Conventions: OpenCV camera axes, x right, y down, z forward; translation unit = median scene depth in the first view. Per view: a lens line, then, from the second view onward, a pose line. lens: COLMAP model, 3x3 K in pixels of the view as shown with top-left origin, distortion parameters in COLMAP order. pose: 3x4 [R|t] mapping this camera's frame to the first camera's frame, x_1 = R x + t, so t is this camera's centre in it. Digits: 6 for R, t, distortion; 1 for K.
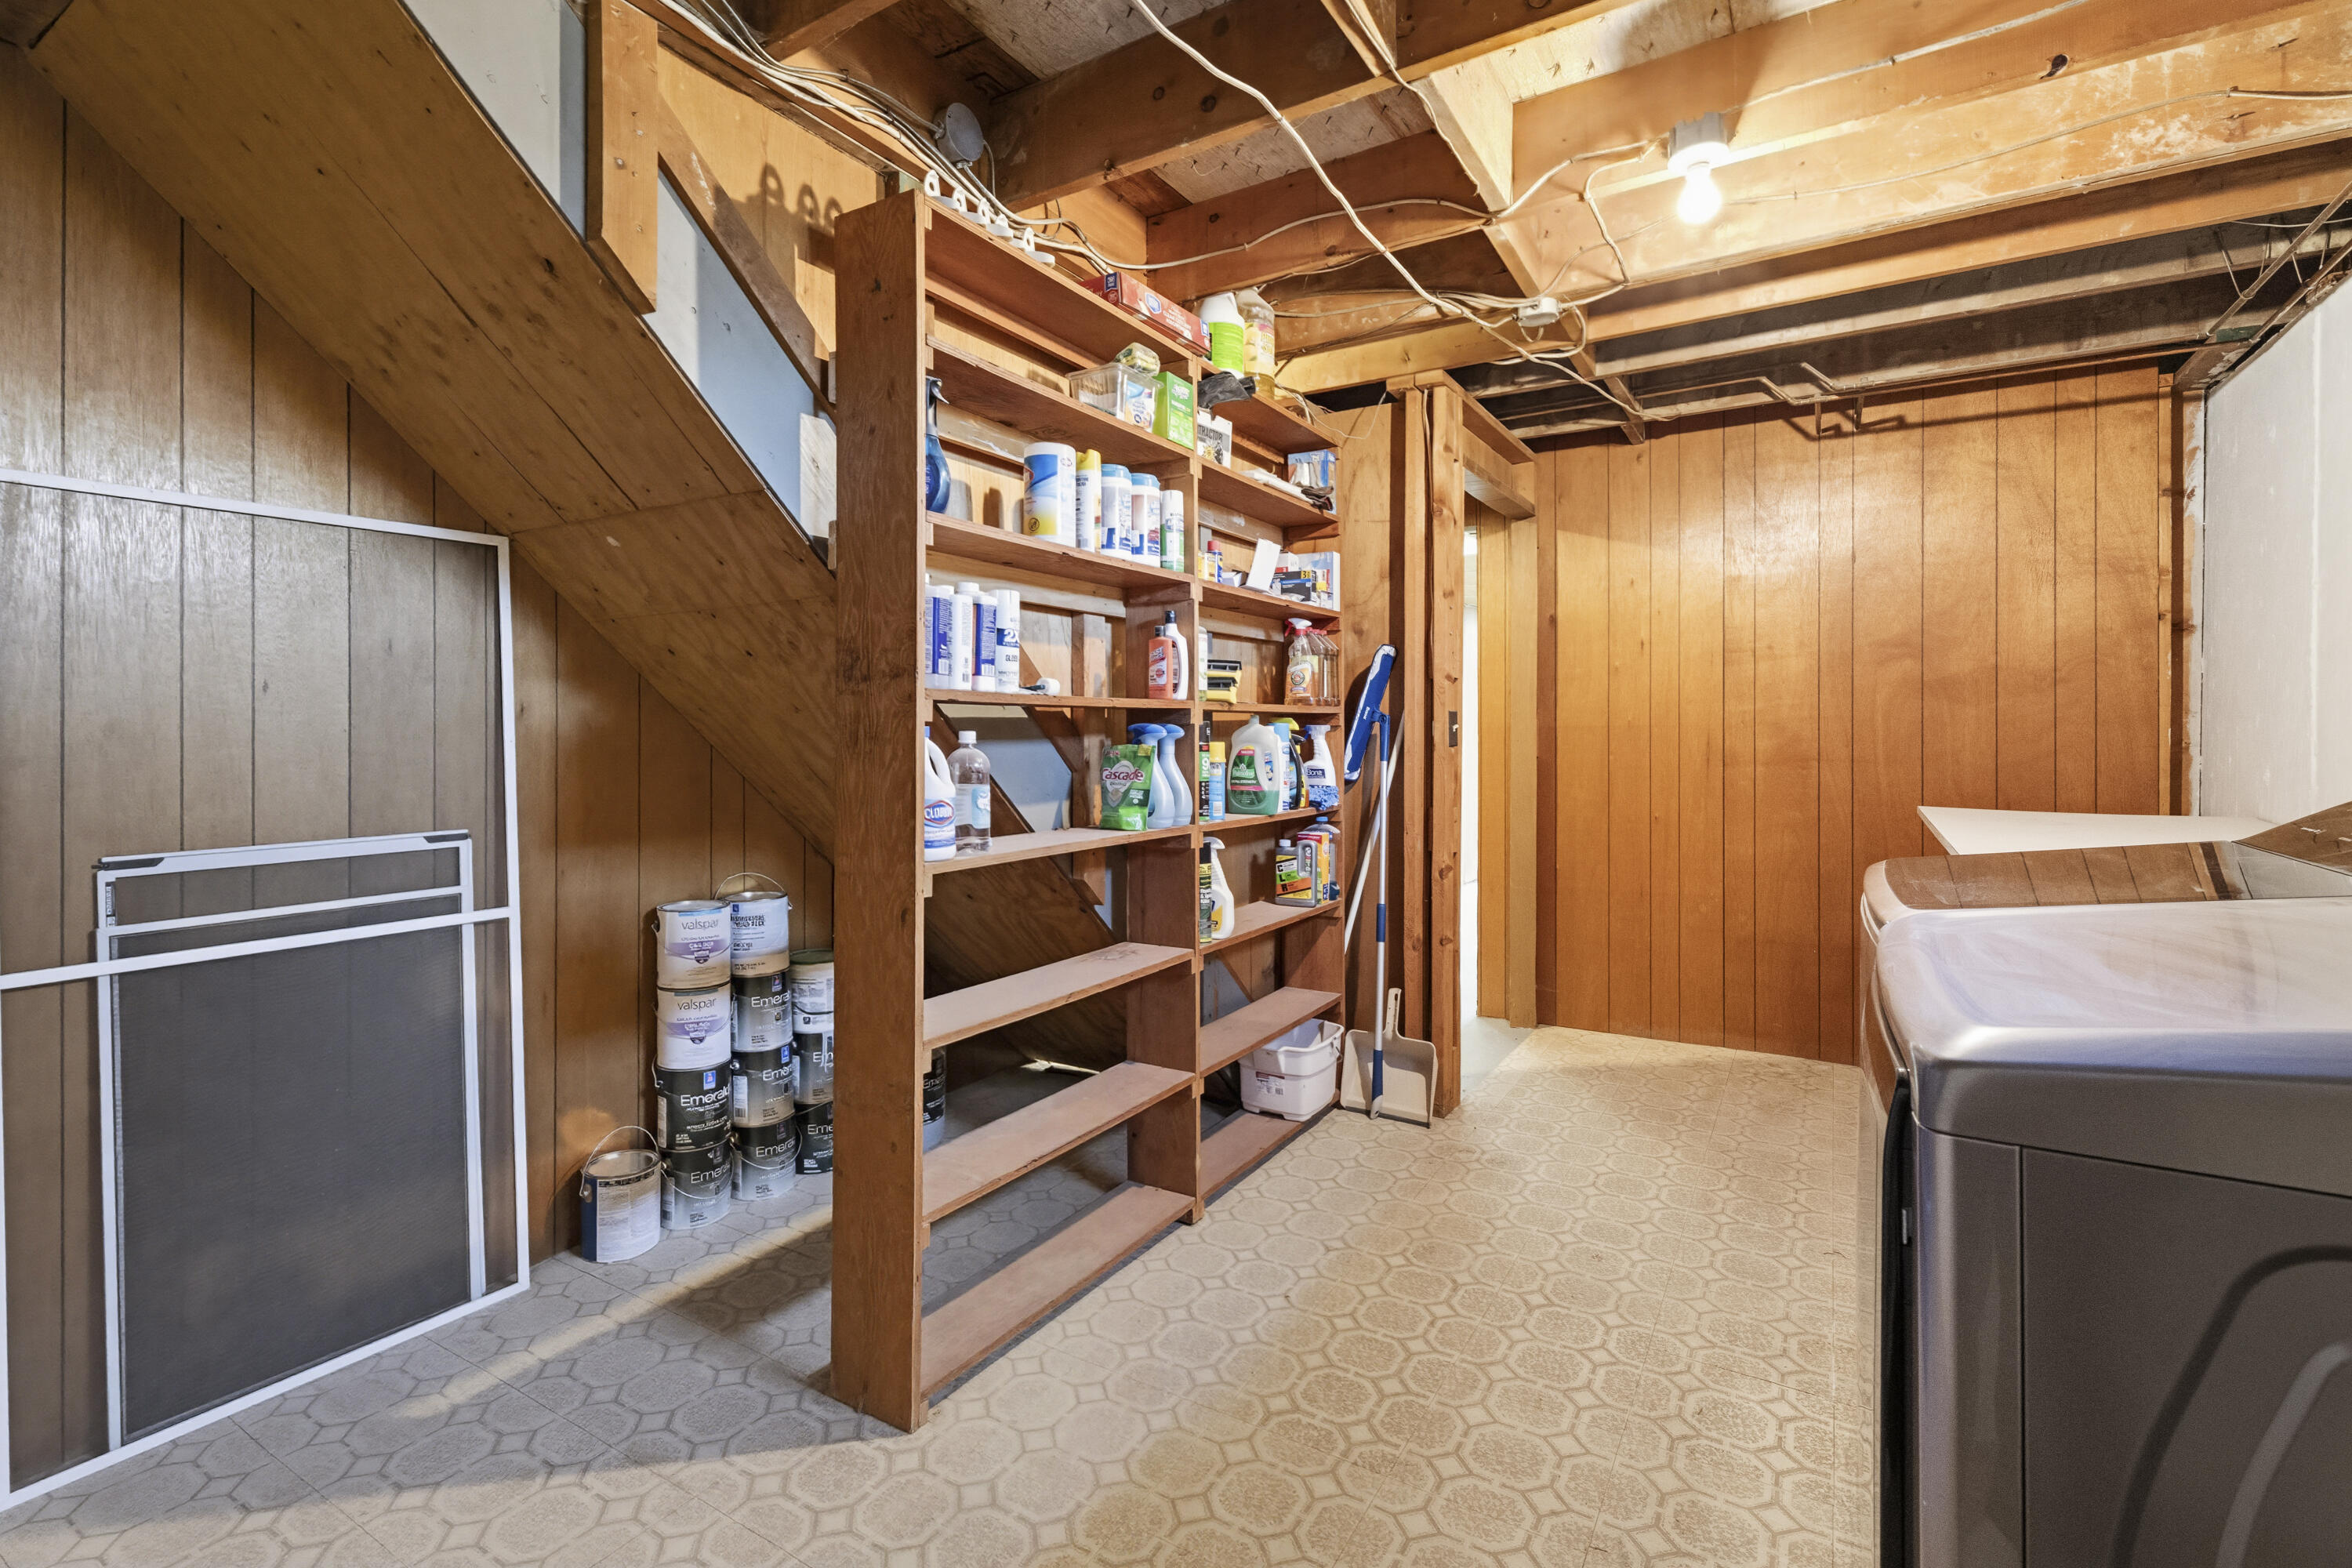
lens RADIAL K [[1068.5, 0, 1165.1], [0, 1068.5, 743.4], [0, 0, 1]] dist [0.007302, -0.001123]
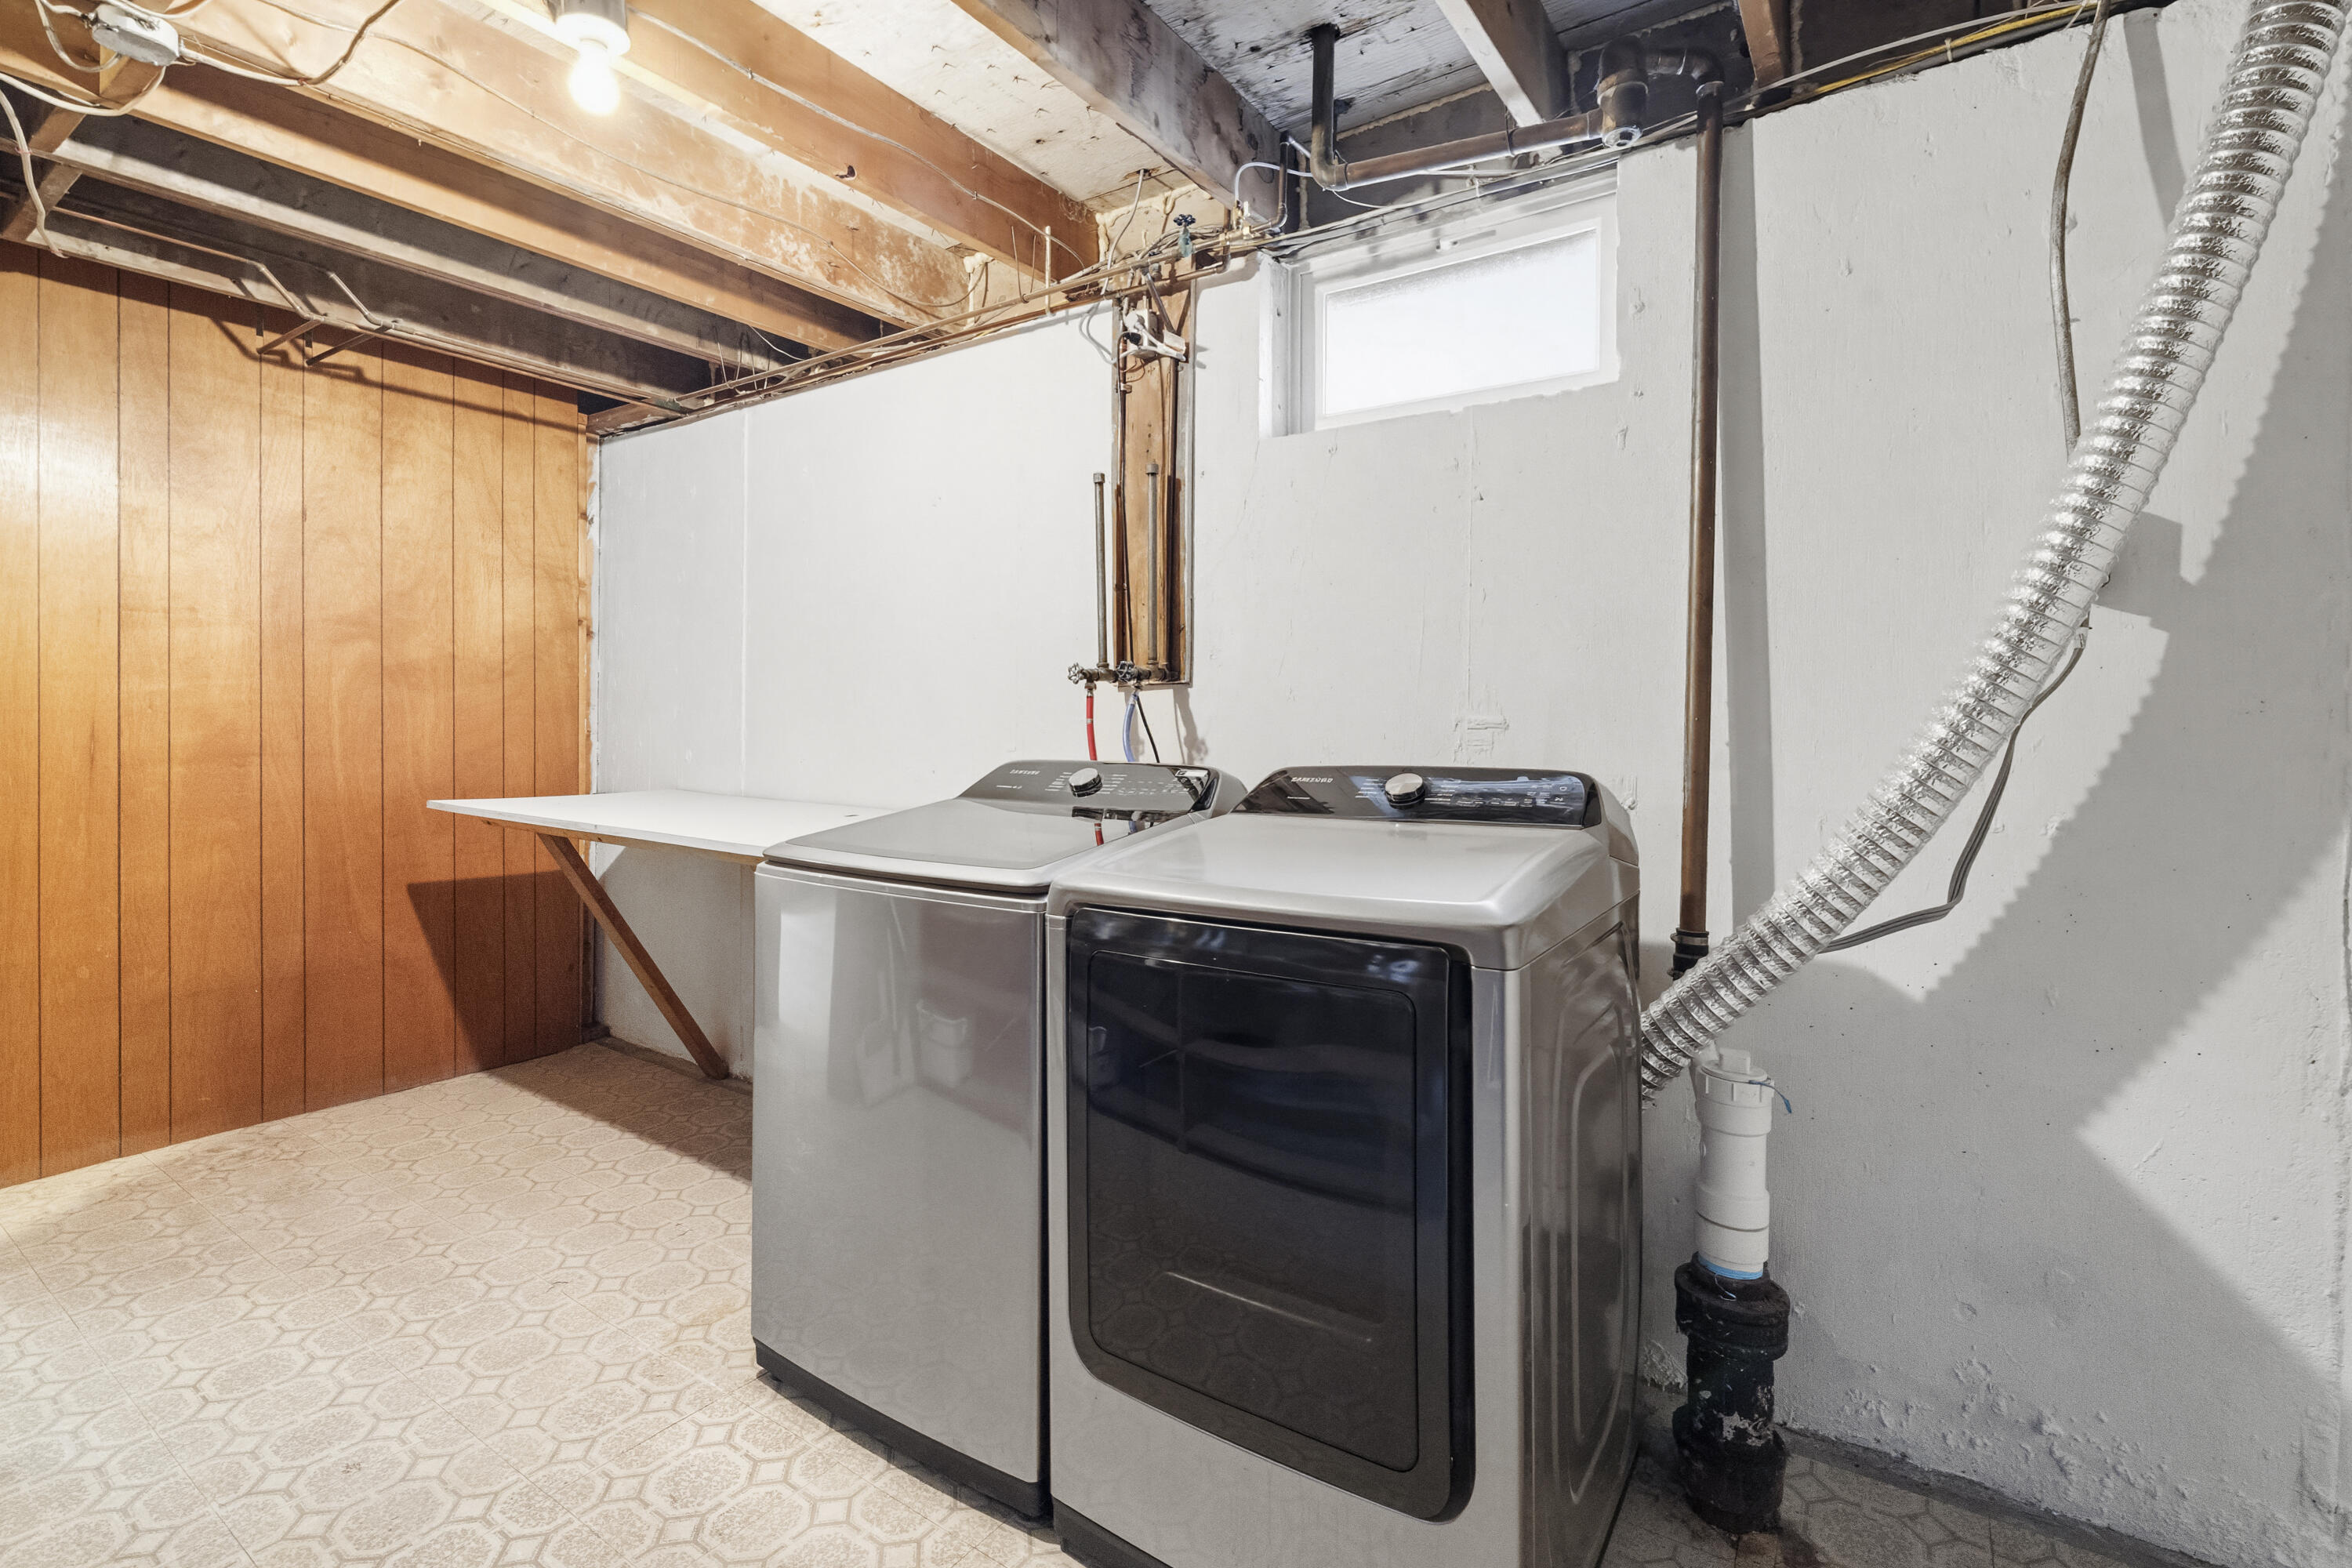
lens RADIAL K [[1068.5, 0, 1165.1], [0, 1068.5, 743.4], [0, 0, 1]] dist [0.007302, -0.001123]
pose [[0.046916, -0.017638, 0.998743, -0.188594], [0.006583, 0.999828, 0.017348, -0.003442], [-0.998877, 0.005760, 0.047024, 0.301331]]
